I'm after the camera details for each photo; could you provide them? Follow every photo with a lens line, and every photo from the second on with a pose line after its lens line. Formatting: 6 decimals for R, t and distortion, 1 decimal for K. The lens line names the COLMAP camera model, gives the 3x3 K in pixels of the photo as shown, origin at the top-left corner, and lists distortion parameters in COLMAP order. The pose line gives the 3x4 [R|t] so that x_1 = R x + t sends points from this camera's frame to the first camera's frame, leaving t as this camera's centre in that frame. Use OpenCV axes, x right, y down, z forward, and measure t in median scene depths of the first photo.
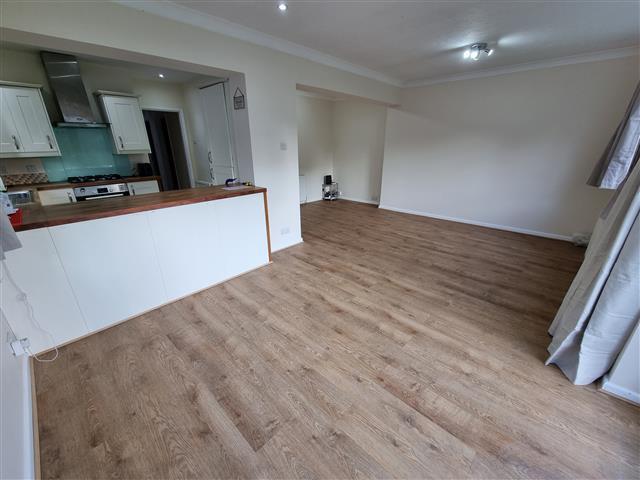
lens RADIAL K [[265.9, 0, 316.6], [0, 265.9, 238.7], [0, 0, 1]] dist [-0.003753, -0.000517]
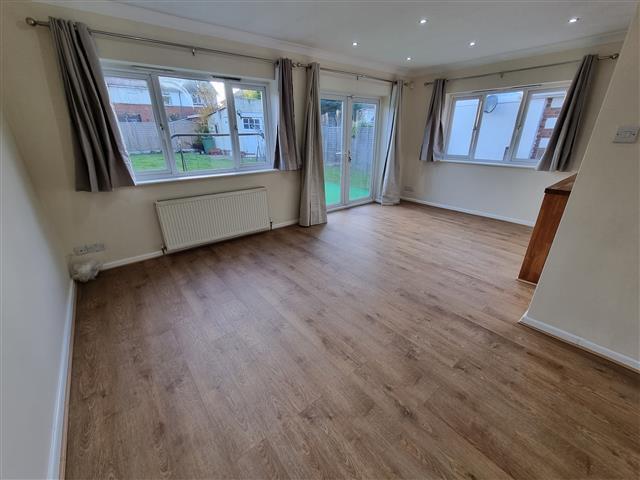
lens RADIAL K [[265.9, 0, 321.0], [0, 265.9, 241.5], [0, 0, 1]] dist [-0.003753, -0.000517]
pose [[-0.993011, -0.035005, 0.112713, 0.337050], [0.048624, 0.748848, 0.660955, -0.559874], [-0.107542, 0.661816, -0.741912, 1.587173]]
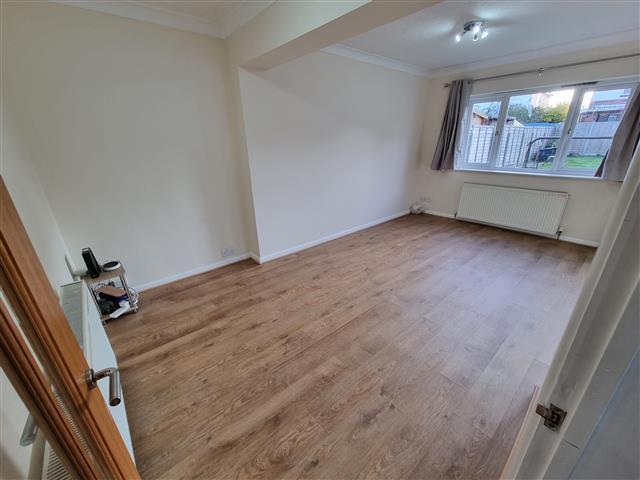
lens RADIAL K [[265.9, 0, 319.6], [0, 265.9, 240.1], [0, 0, 1]] dist [-0.003753, -0.000517]
pose [[0.093503, -0.351453, 0.931524, -0.452064], [0.355823, 0.885627, 0.298421, -0.508091], [-0.929864, 0.303555, 0.207864, 1.391026]]
